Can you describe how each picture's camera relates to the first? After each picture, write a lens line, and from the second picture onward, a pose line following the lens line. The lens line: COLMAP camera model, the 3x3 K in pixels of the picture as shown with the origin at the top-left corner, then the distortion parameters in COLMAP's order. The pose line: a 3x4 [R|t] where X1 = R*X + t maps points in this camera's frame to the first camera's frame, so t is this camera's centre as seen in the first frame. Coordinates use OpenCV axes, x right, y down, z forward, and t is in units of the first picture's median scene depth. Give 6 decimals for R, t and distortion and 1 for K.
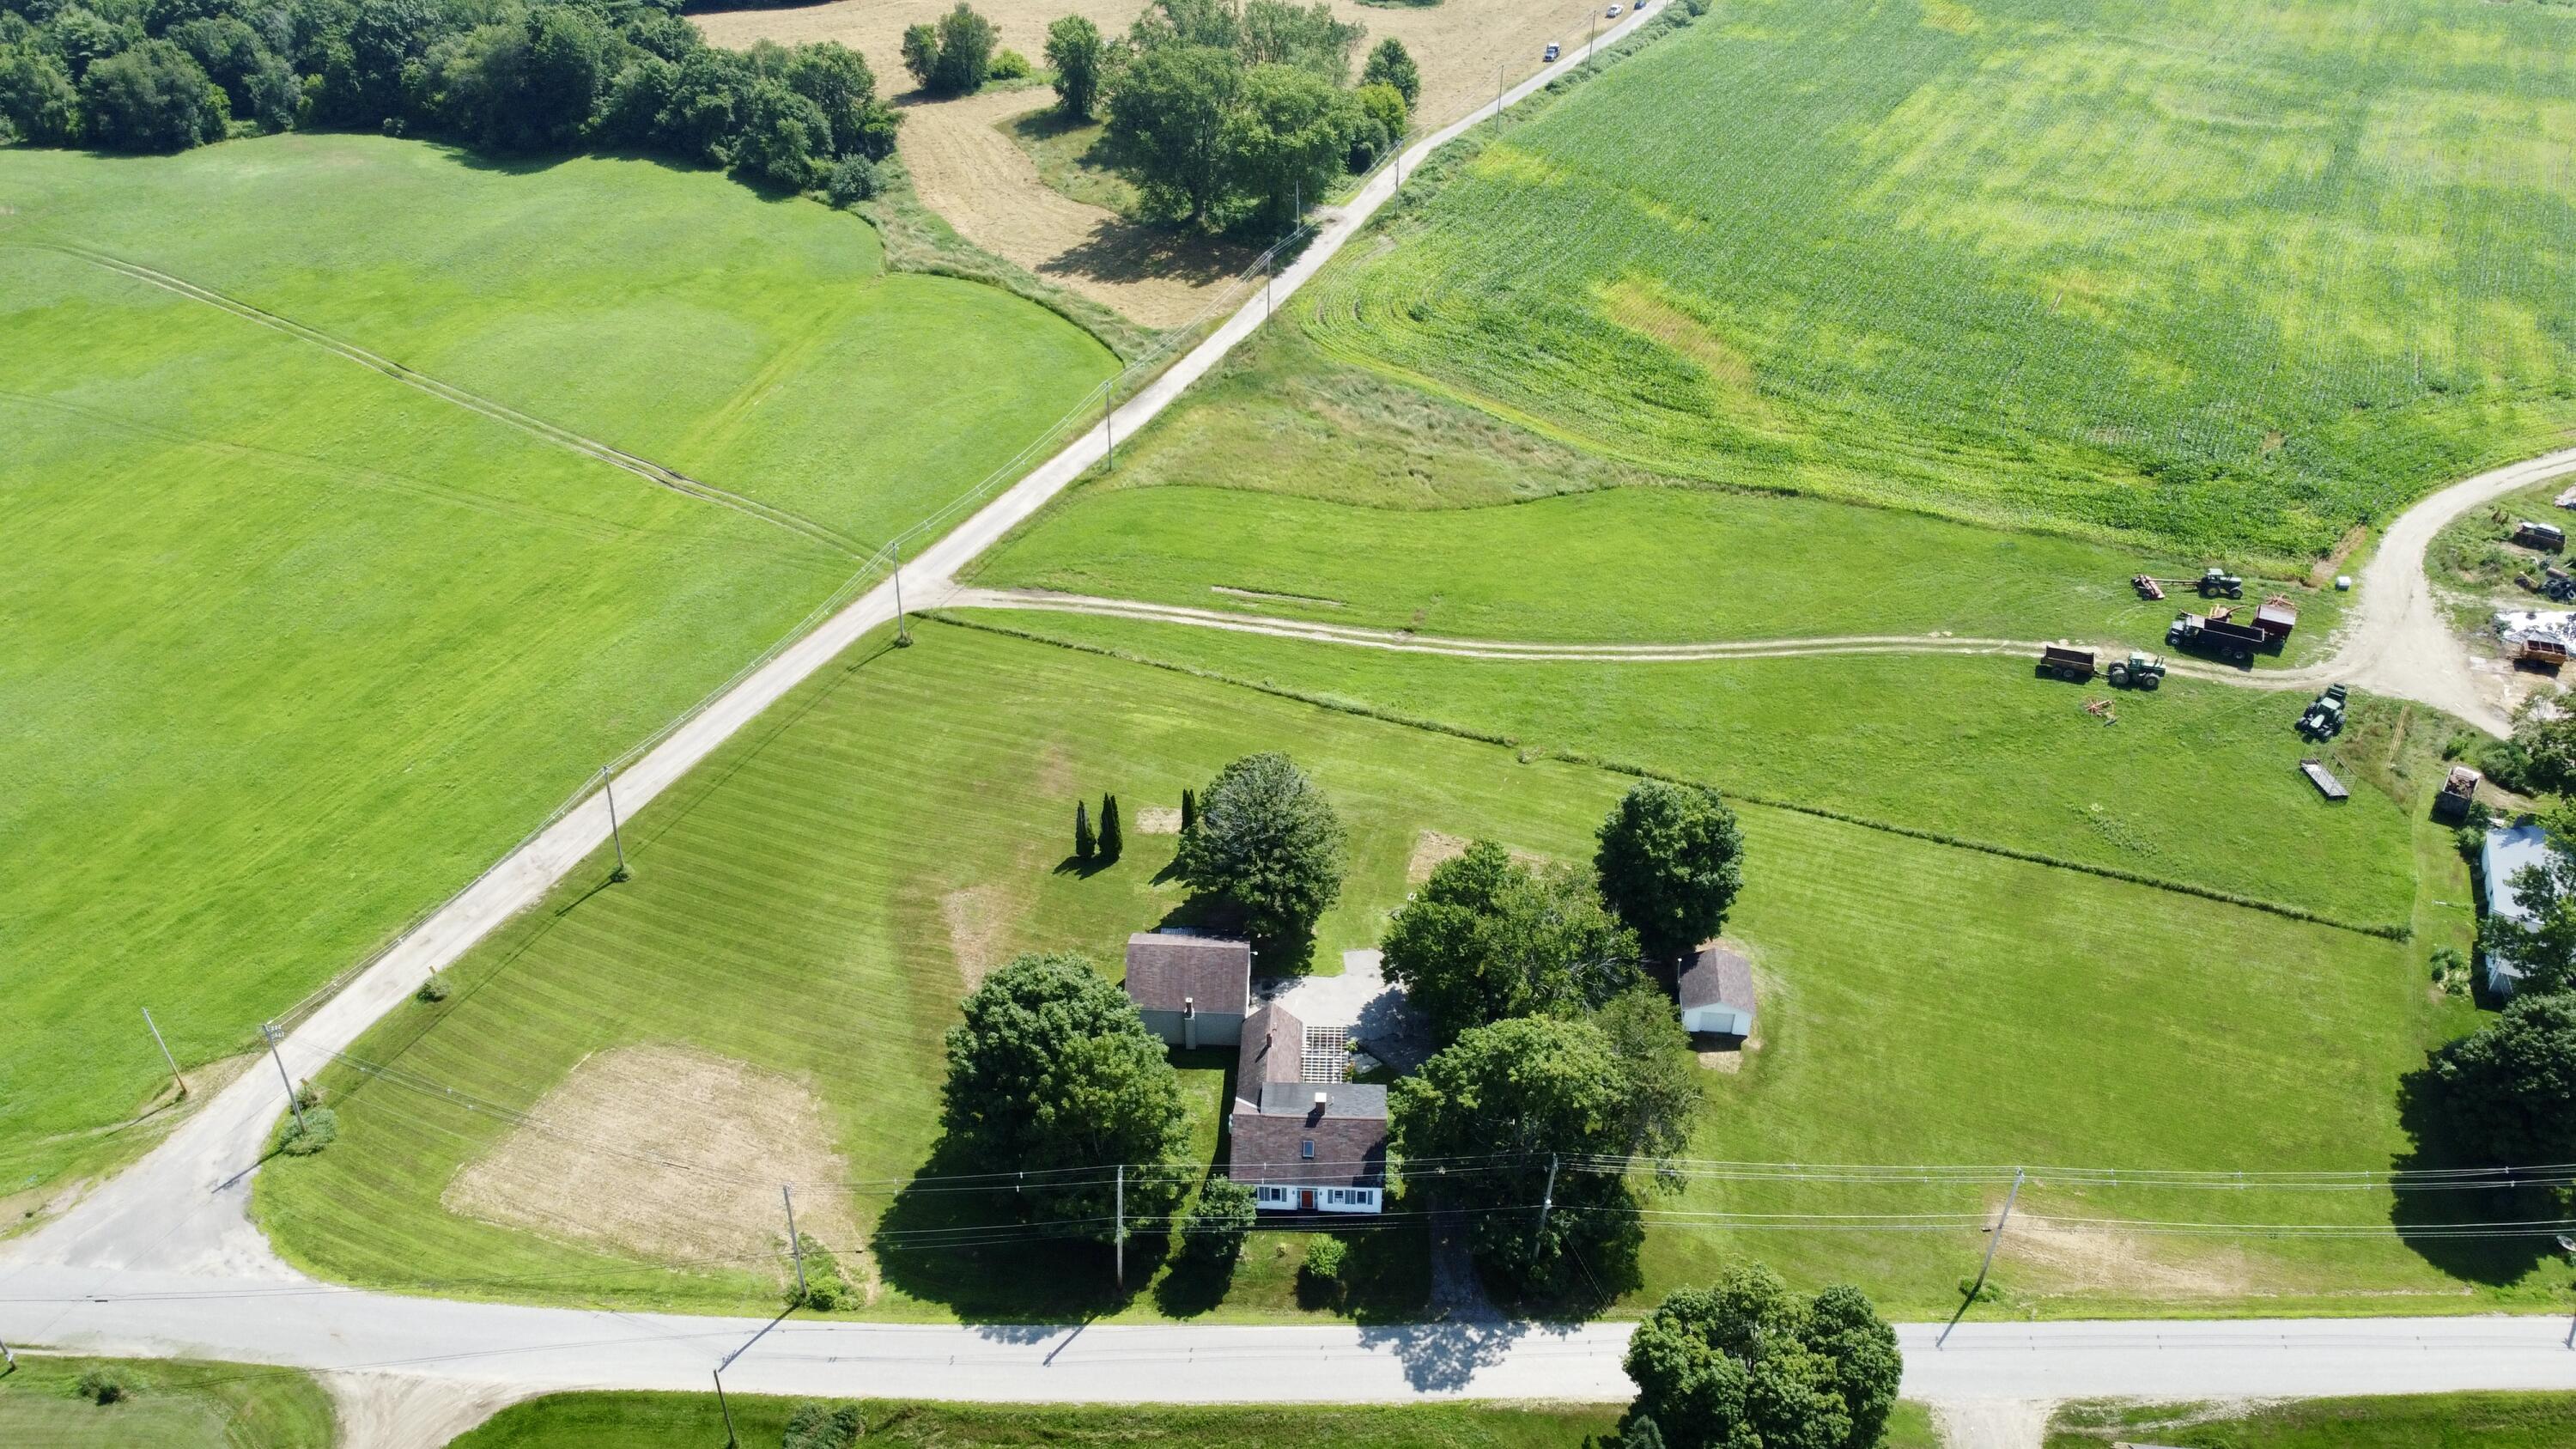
lens RADIAL K [[1954.5, 0, 1288.0], [0, 1954.5, 724.5], [0, 0, 1]] dist [0.008637, -0.015241]
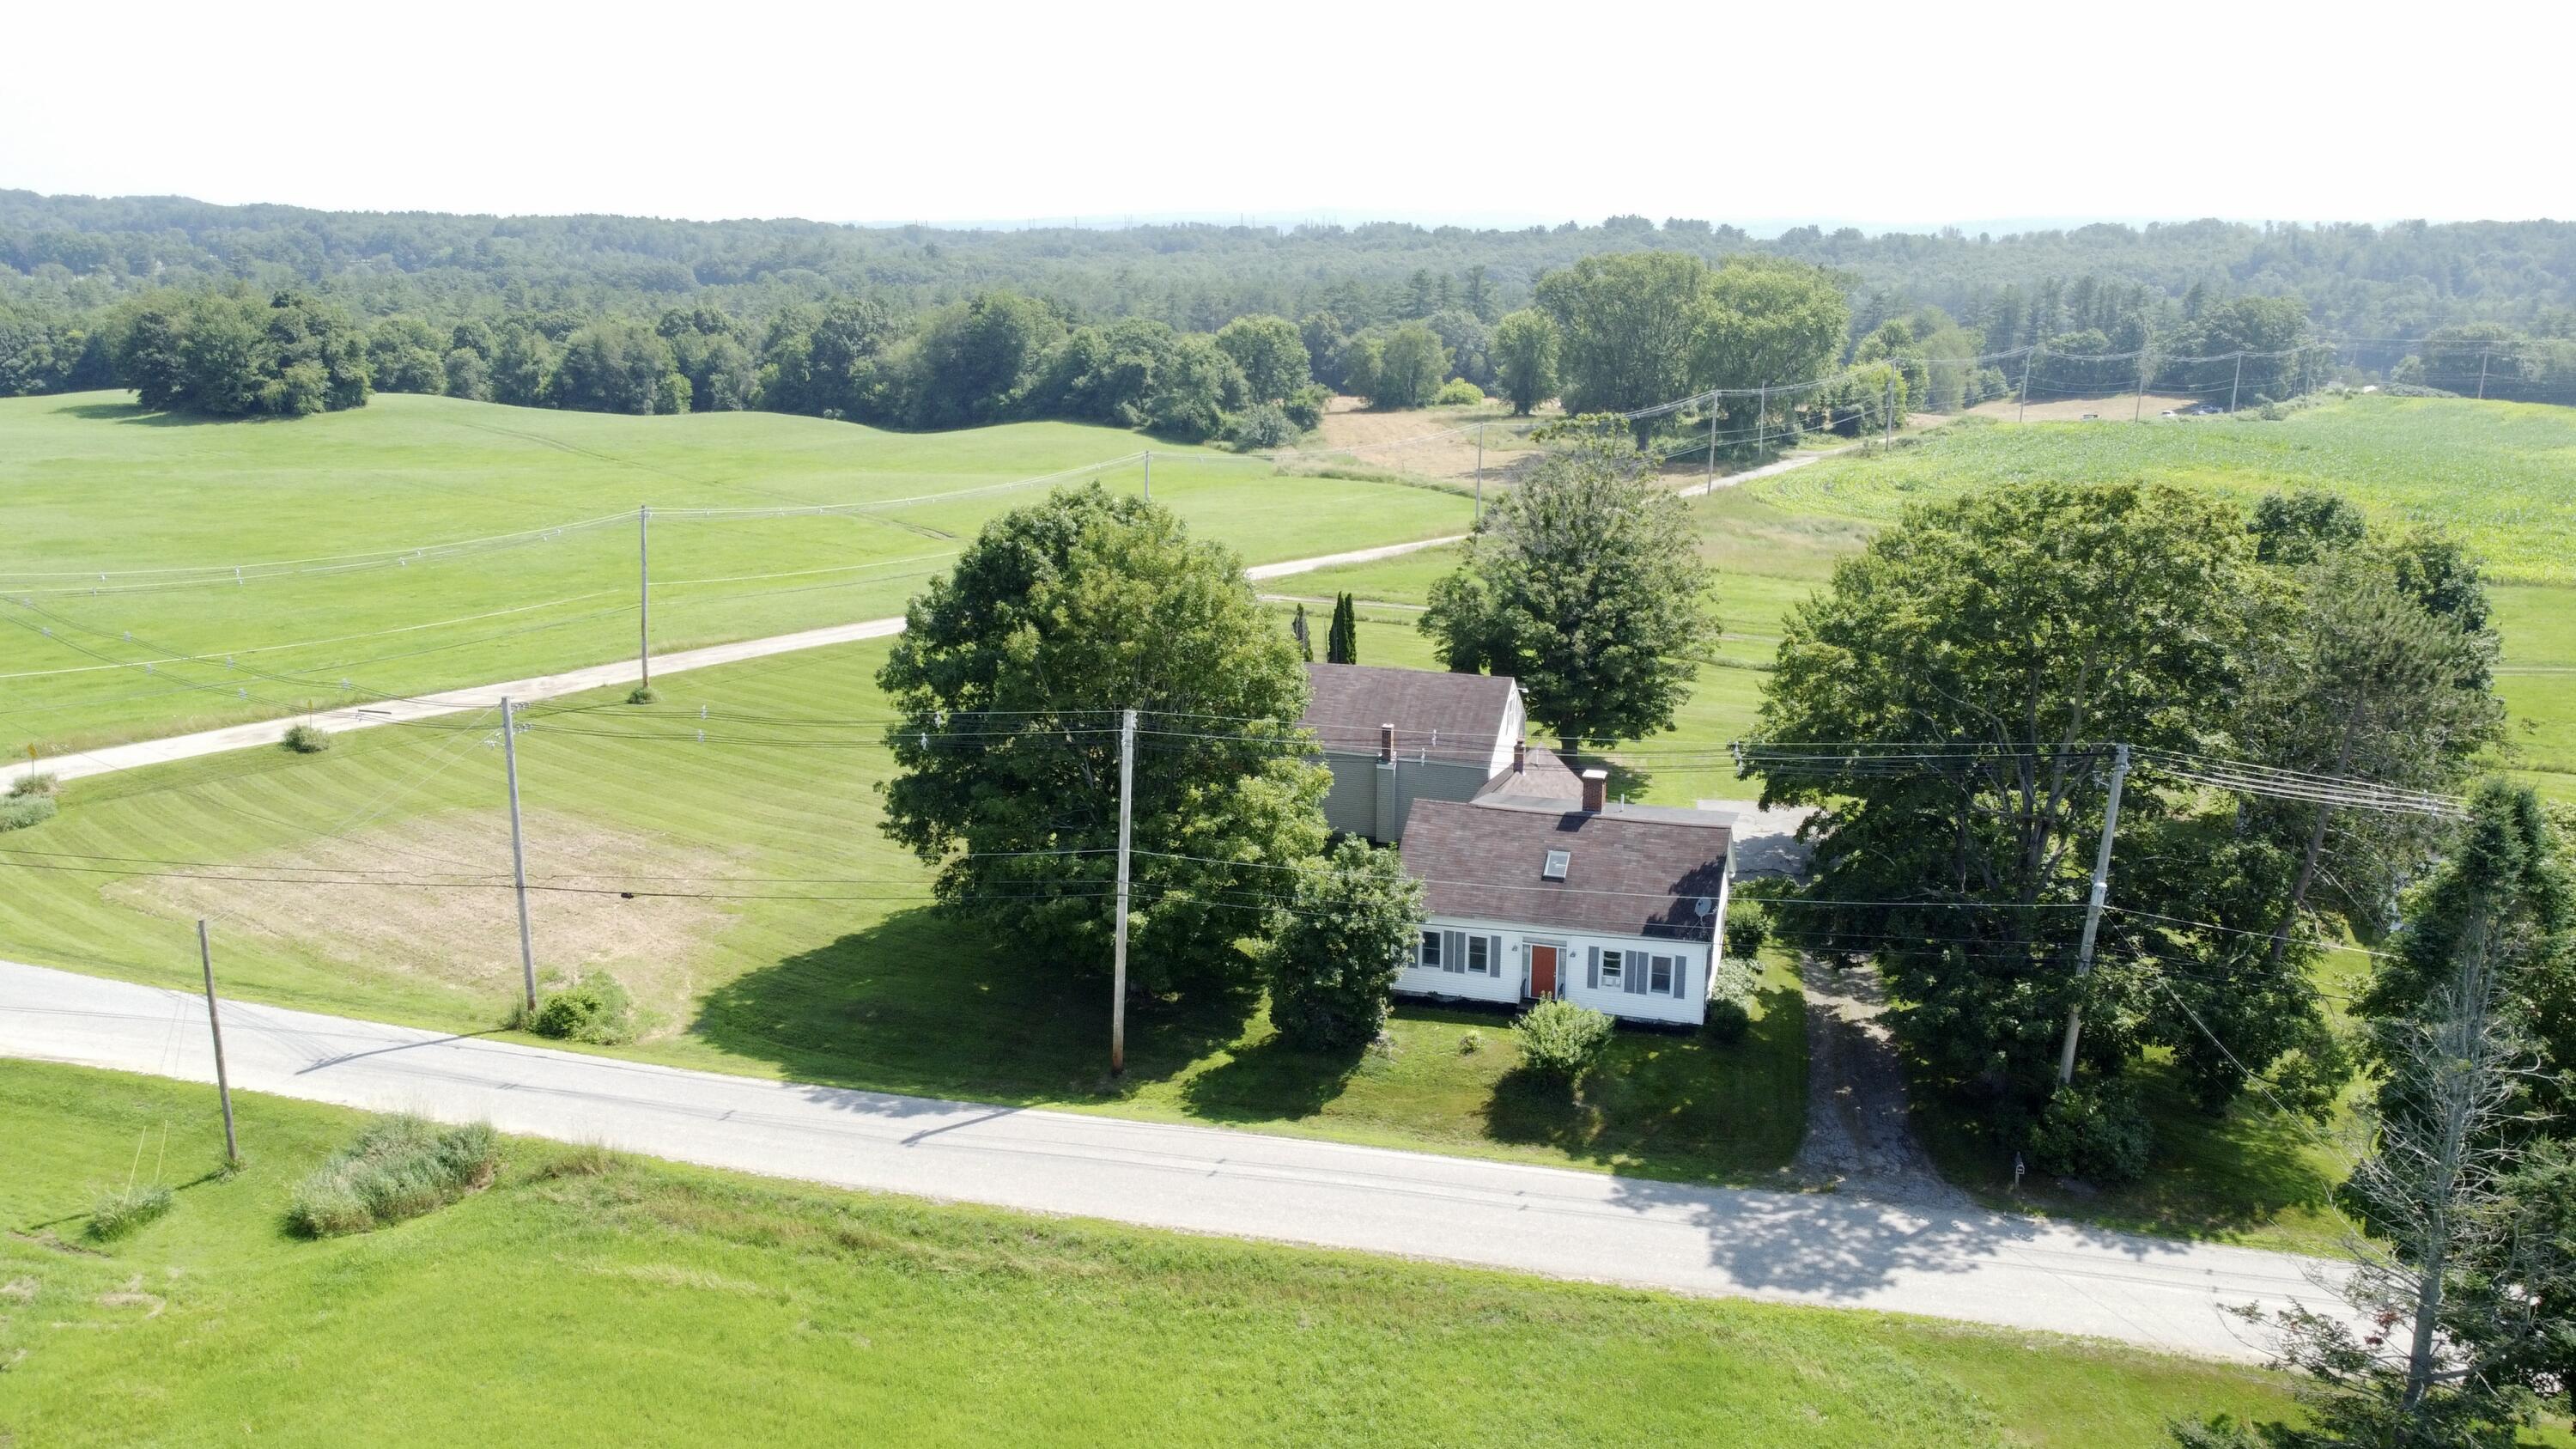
lens RADIAL K [[1954.5, 0, 1288.0], [0, 1954.5, 724.5], [0, 0, 1]] dist [0.008637, -0.015241]
pose [[0.964641, 0.065406, -0.255323, 0.067822], [-0.153933, 0.926146, -0.344324, 0.366086], [0.213946, 0.371452, 0.903466, 0.553874]]
